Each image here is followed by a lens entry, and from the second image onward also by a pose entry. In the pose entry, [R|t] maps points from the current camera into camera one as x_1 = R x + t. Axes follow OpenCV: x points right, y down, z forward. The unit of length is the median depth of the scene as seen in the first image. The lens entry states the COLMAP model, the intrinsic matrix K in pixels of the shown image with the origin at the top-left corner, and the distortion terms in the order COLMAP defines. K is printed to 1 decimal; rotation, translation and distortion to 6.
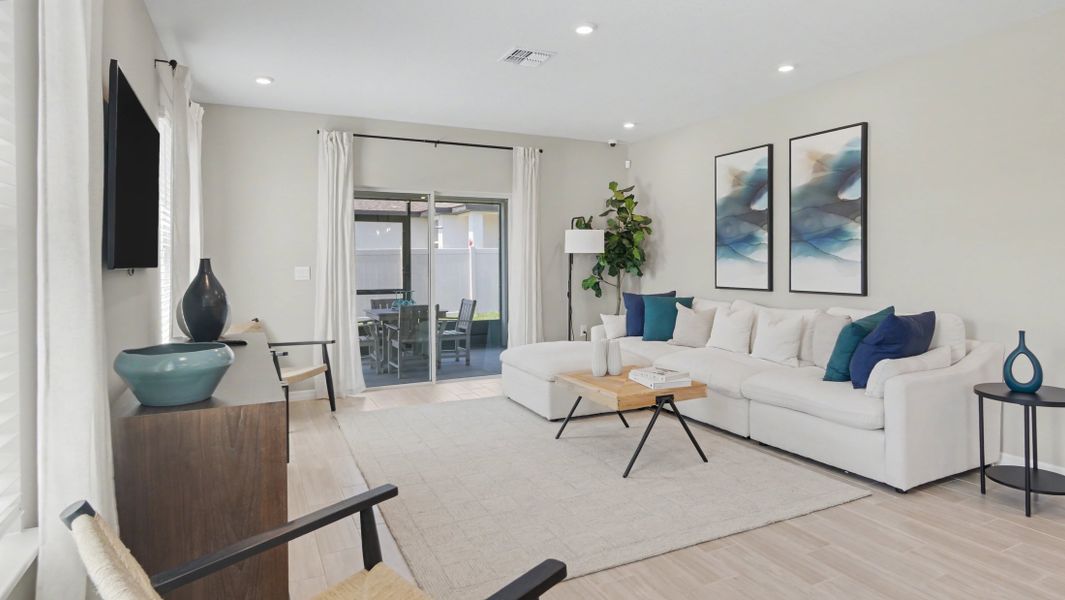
lens RADIAL K [[584.9, 0, 532.2], [0, 584.9, 266.1], [0, 0, 1]] dist [-0.002582, -0.000754]
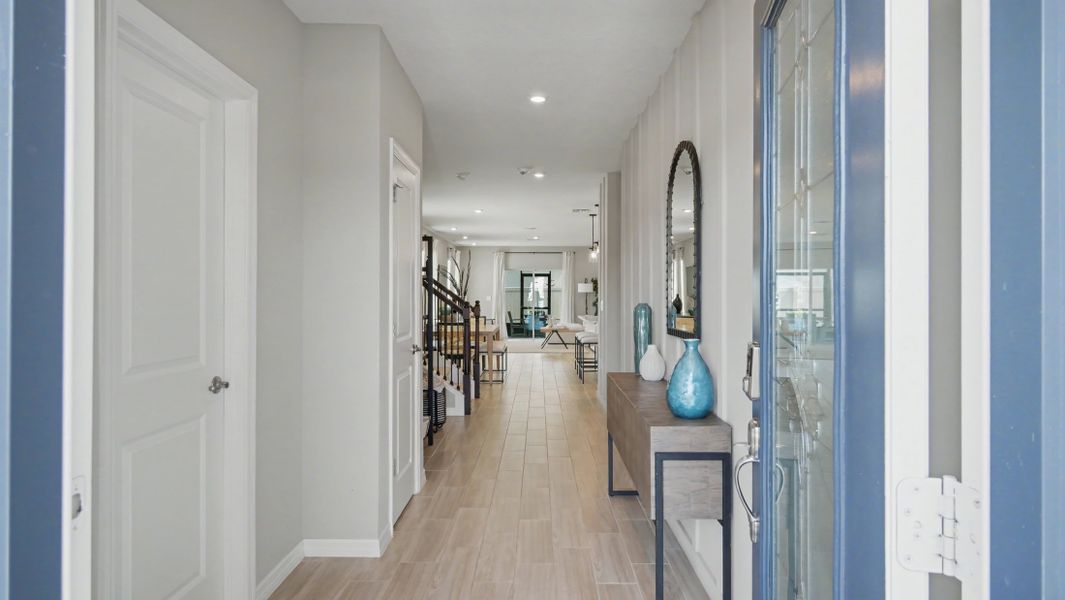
lens RADIAL K [[584.9, 0, 532.2], [0, 584.9, 266.1], [0, 0, 1]] dist [-0.002582, -0.000754]
pose [[0.893355, -0.012062, -0.449190, 1.242251], [-0.012152, 0.998625, -0.050985, -0.002693], [0.449187, 0.051006, 0.891980, -1.720039]]
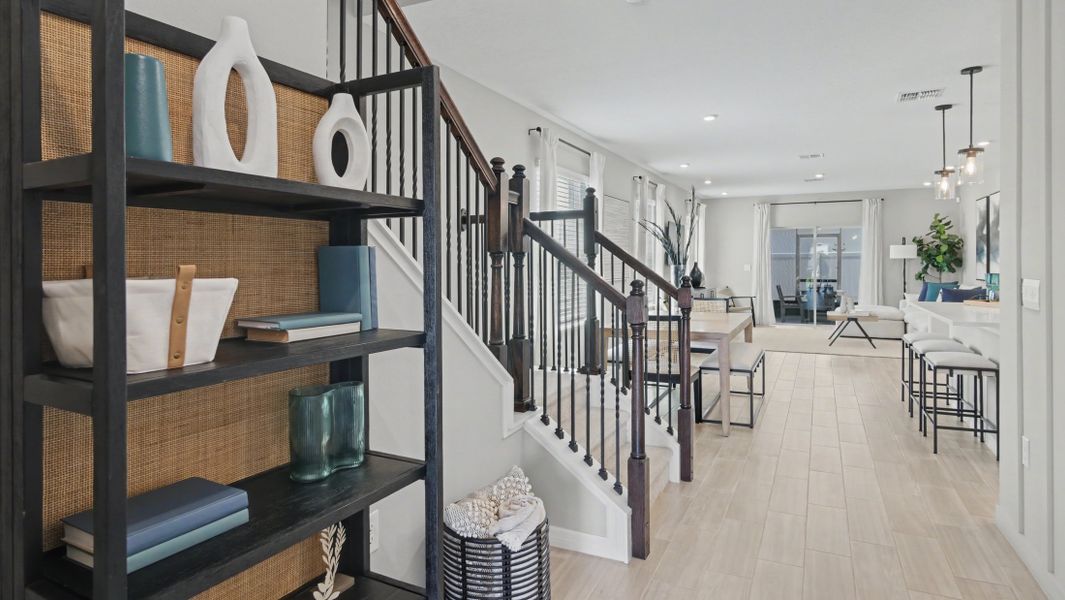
lens RADIAL K [[584.9, 0, 532.2], [0, 584.9, 266.1], [0, 0, 1]] dist [-0.002582, -0.000754]
pose [[0.610750, 0.010516, -0.791754, 0.919395], [-0.007182, 0.999944, 0.007741, -0.005650], [0.791791, 0.000958, 0.610792, -1.078074]]
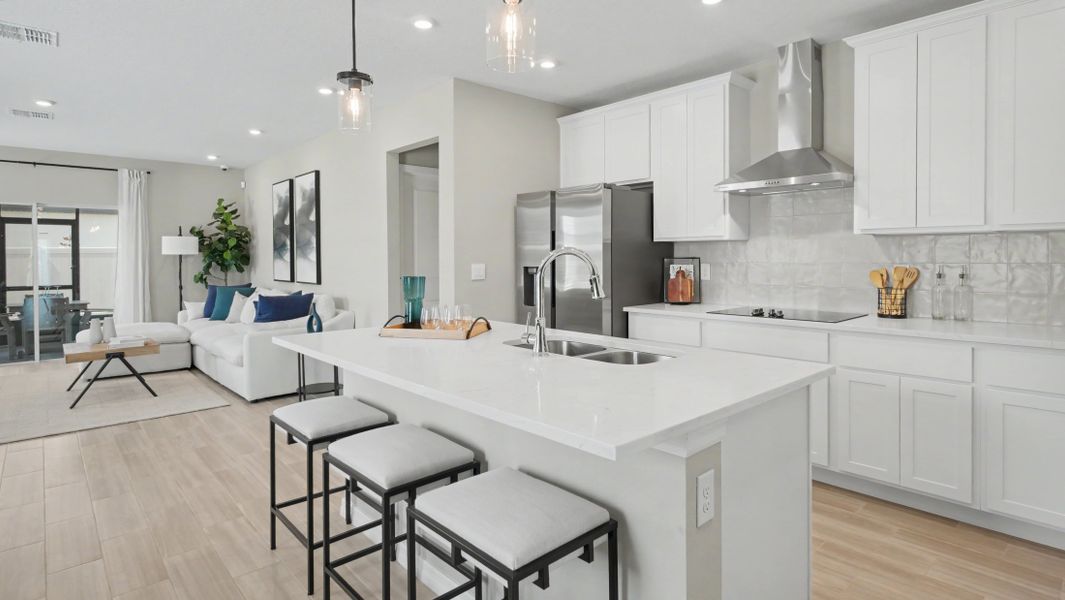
lens RADIAL K [[539.4, 0, 529.4], [0, 539.4, 262.7], [0, 0, 1]] dist [0.000472, -0.000252]
pose [[0.960739, -0.001310, 0.277452, 0.580701], [0.001303, 0.999999, 0.000210, -0.004167], [-0.277452, 0.000160, 0.960739, -0.410991]]
